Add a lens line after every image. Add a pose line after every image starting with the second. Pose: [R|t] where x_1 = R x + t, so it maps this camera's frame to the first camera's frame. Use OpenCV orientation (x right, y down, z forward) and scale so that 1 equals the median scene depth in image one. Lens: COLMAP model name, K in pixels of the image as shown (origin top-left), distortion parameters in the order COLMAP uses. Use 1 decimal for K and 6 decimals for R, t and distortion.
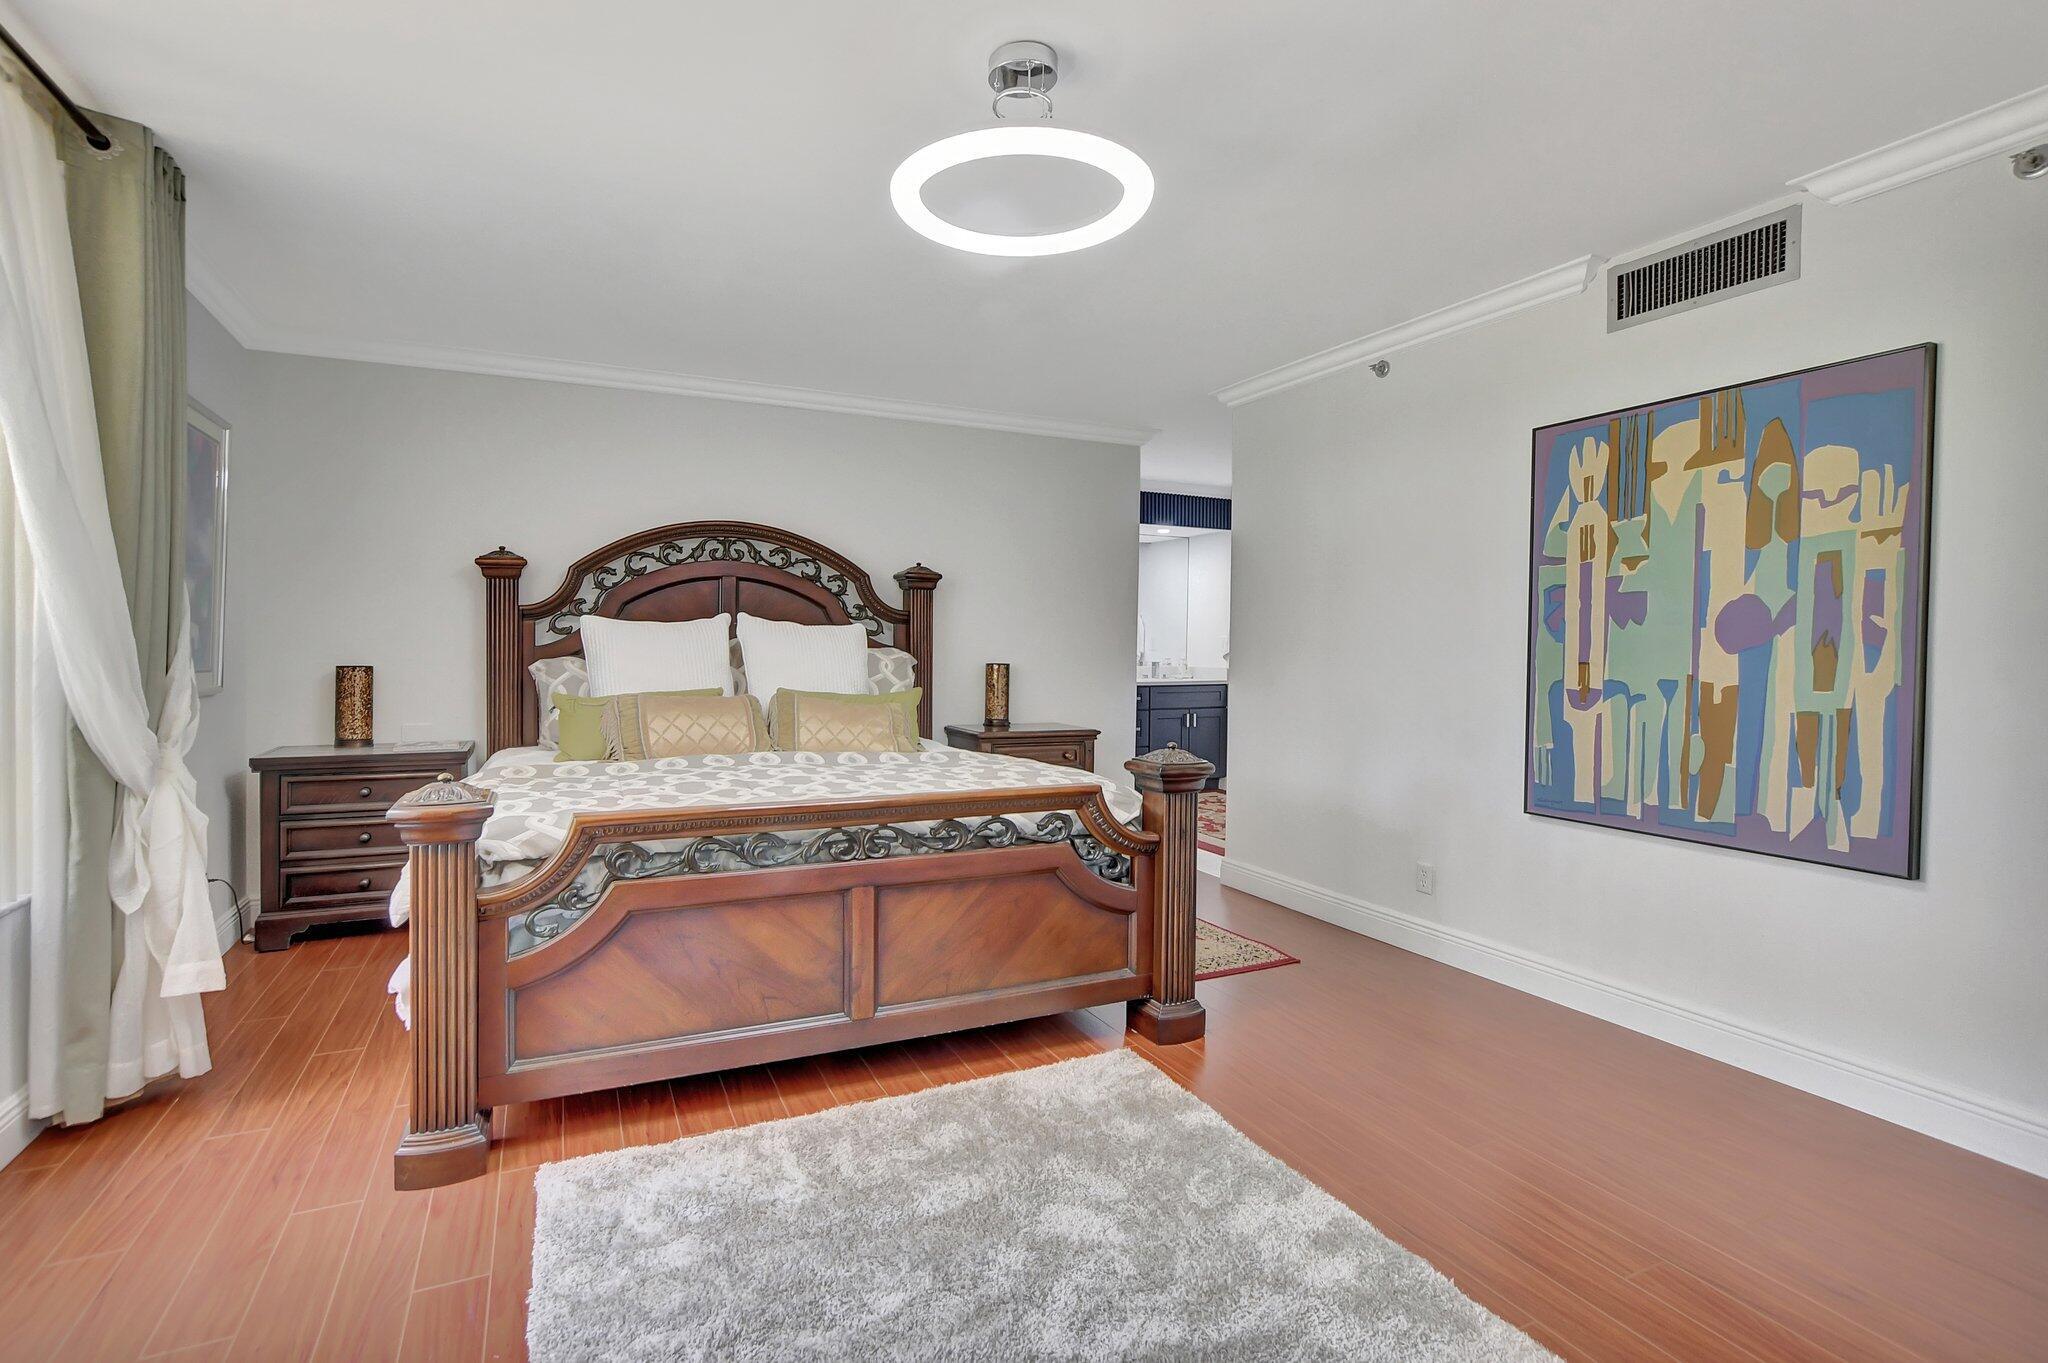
lens RADIAL K [[932.7, 0, 983.9], [0, 932.7, 671.0], [0, 0, 1]] dist [-0.021190, 0.000498]
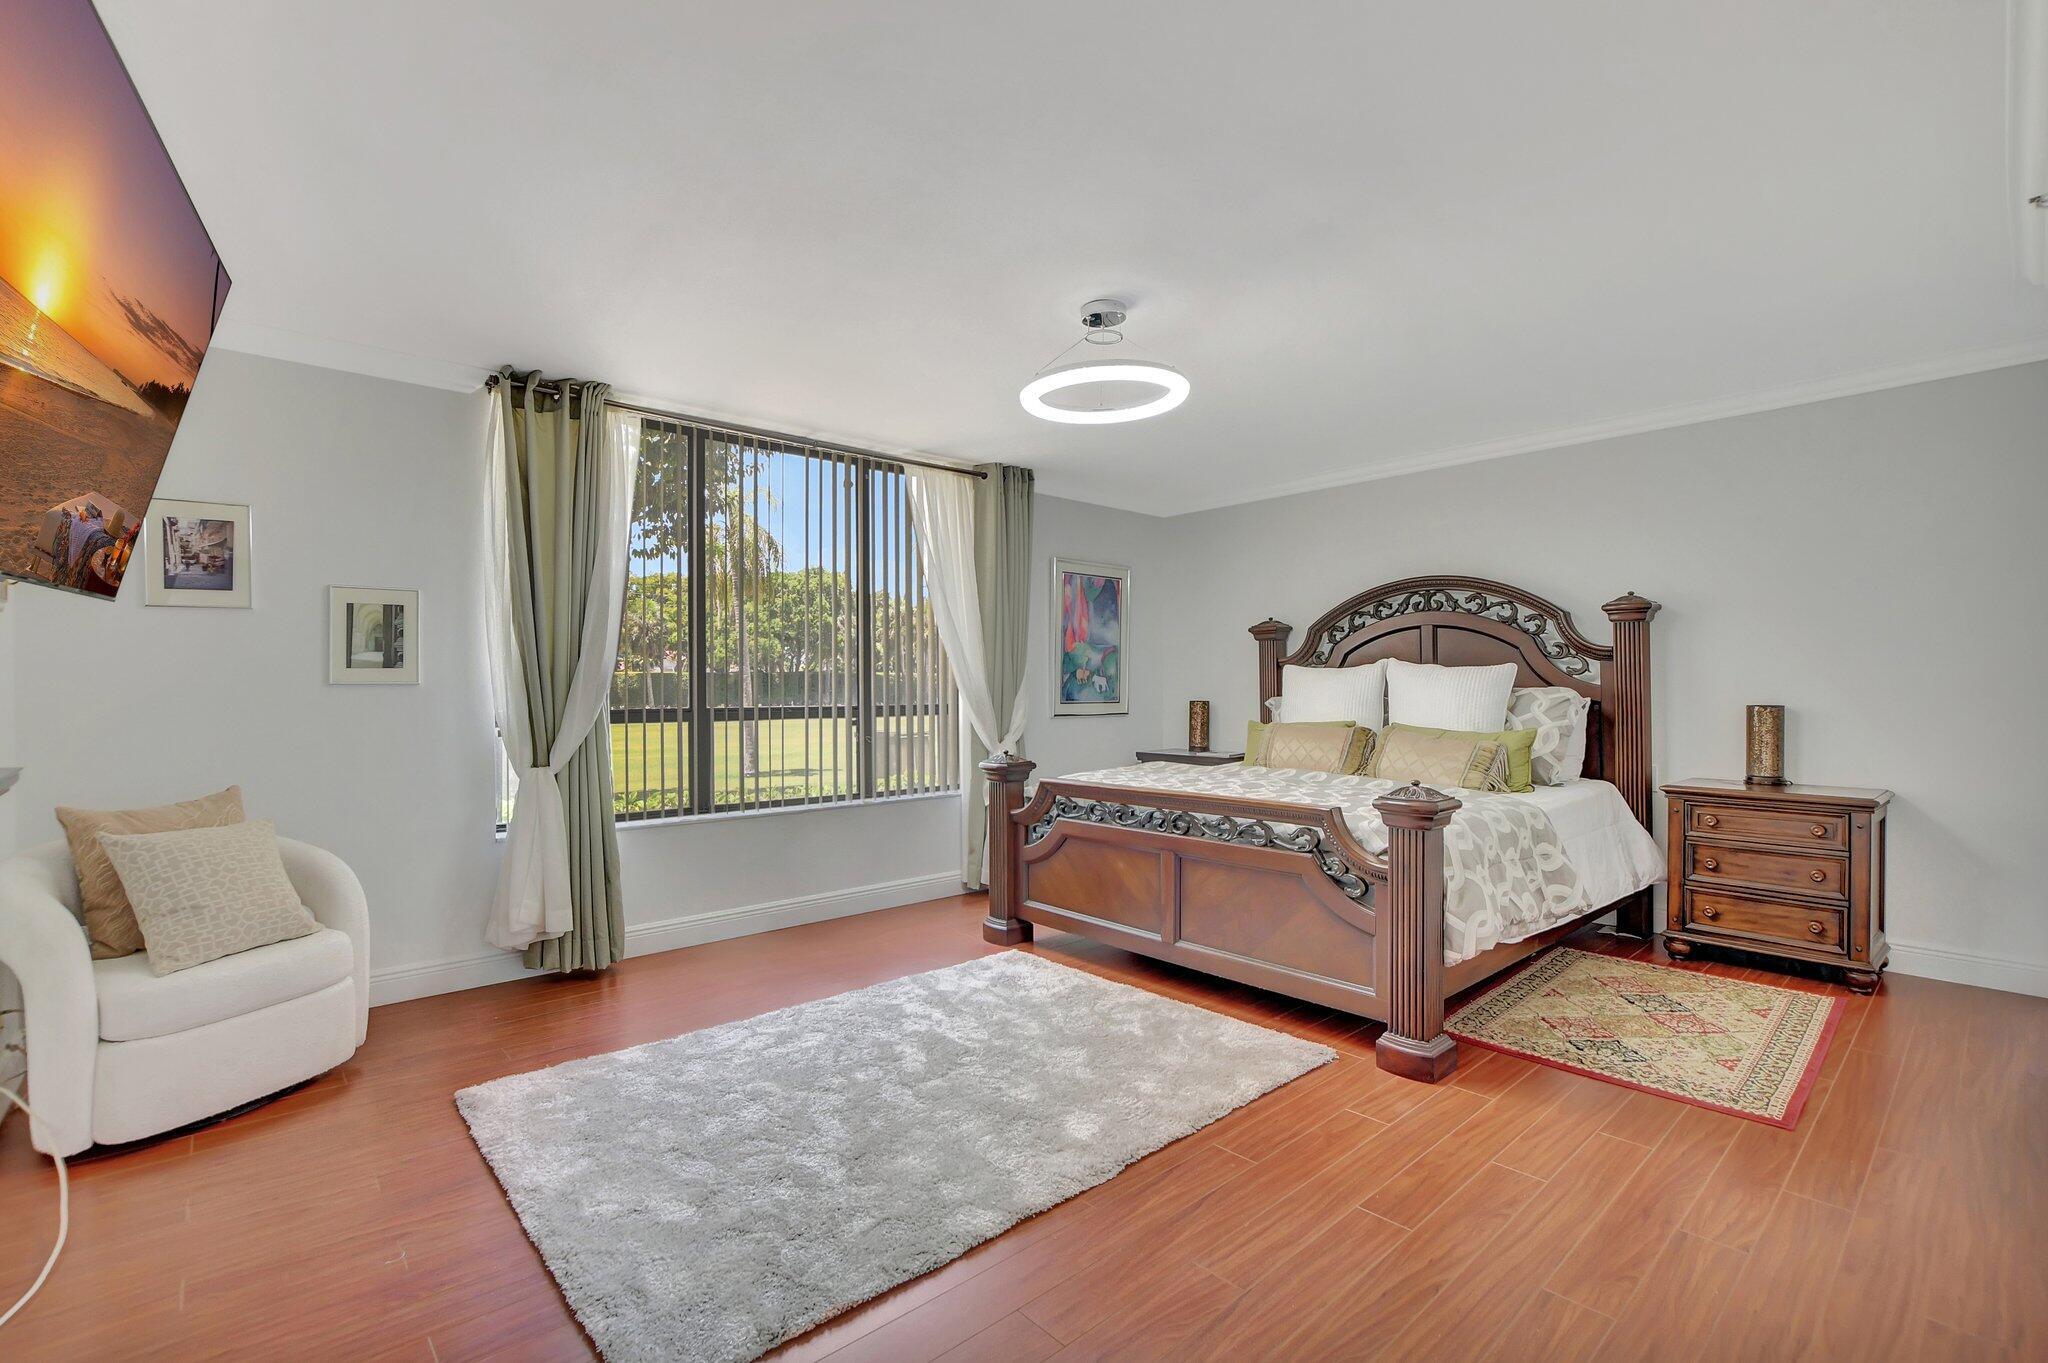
lens RADIAL K [[932.7, 0, 983.9], [0, 932.7, 671.0], [0, 0, 1]] dist [-0.021190, 0.000498]
pose [[0.282335, -0.022794, -0.959045, 0.661711], [-0.018931, 0.999391, -0.029326, -0.002044], [0.959129, 0.026435, 0.281731, 0.164619]]
